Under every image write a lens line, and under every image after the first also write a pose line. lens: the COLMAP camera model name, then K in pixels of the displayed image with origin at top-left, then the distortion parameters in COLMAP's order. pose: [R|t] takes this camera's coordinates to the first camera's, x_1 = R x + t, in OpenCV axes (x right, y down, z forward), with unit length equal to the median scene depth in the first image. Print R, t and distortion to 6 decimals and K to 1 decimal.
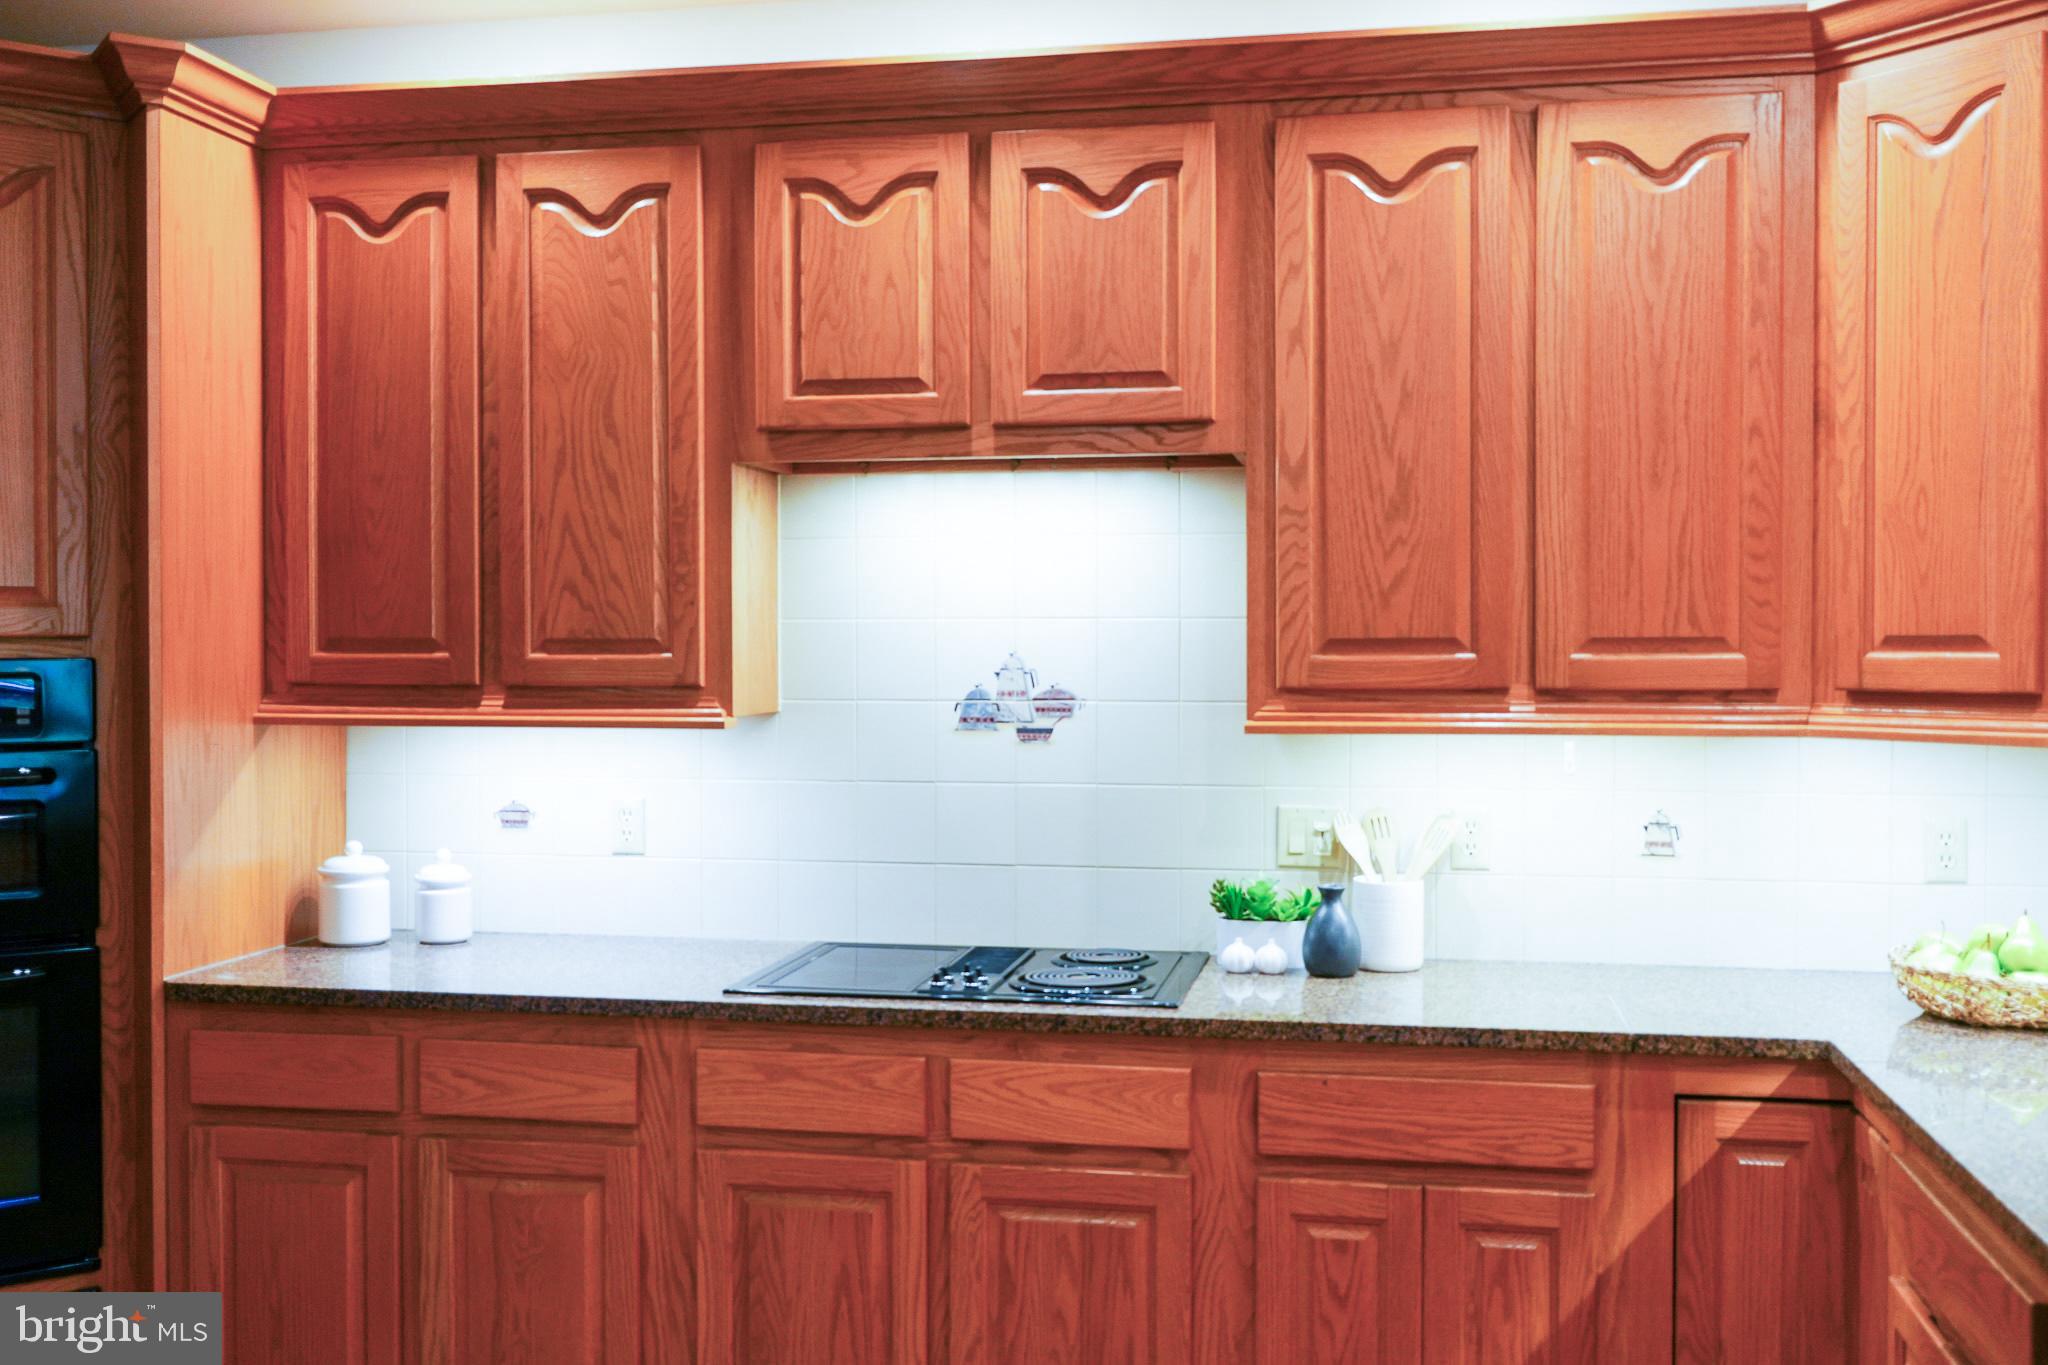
lens RADIAL K [[2000.4, 0, 1034.0], [0, 2000.4, 684.1], [0, 0, 1]] dist [0.000730, 0.000000]
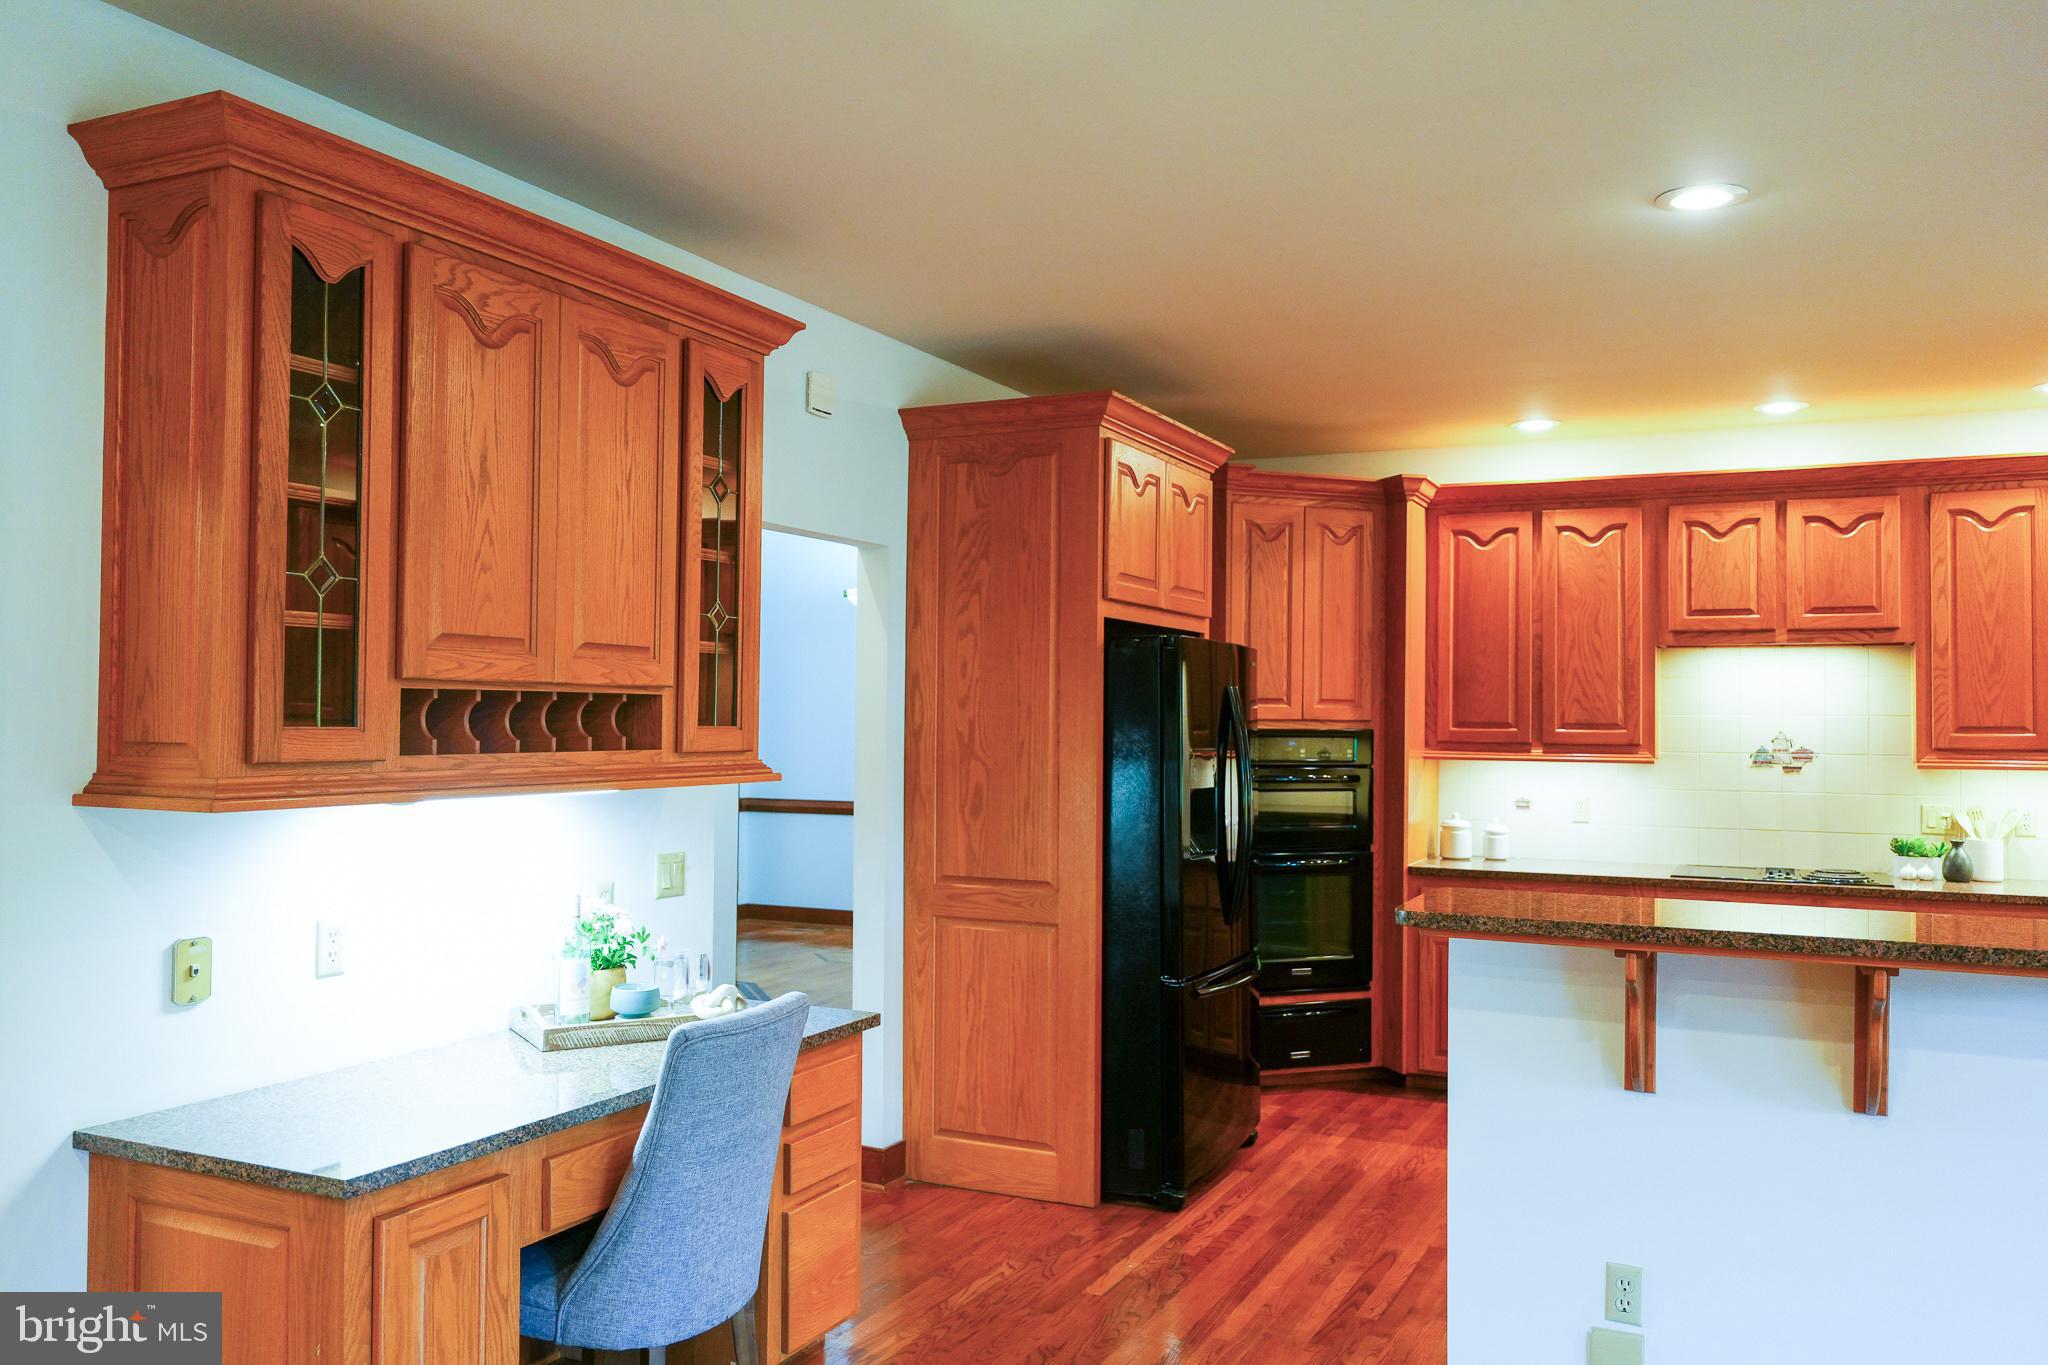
lens RADIAL K [[1583.8, 0, 1028.7], [0, 1583.8, 685.7], [0, 0, 1]] dist [-0.004970, 0.001865]
pose [[0.964940, 0.003322, -0.262449, -0.371589], [-0.014703, 0.999034, -0.041414, 0.019011], [0.262058, 0.043821, 0.964057, -0.919641]]
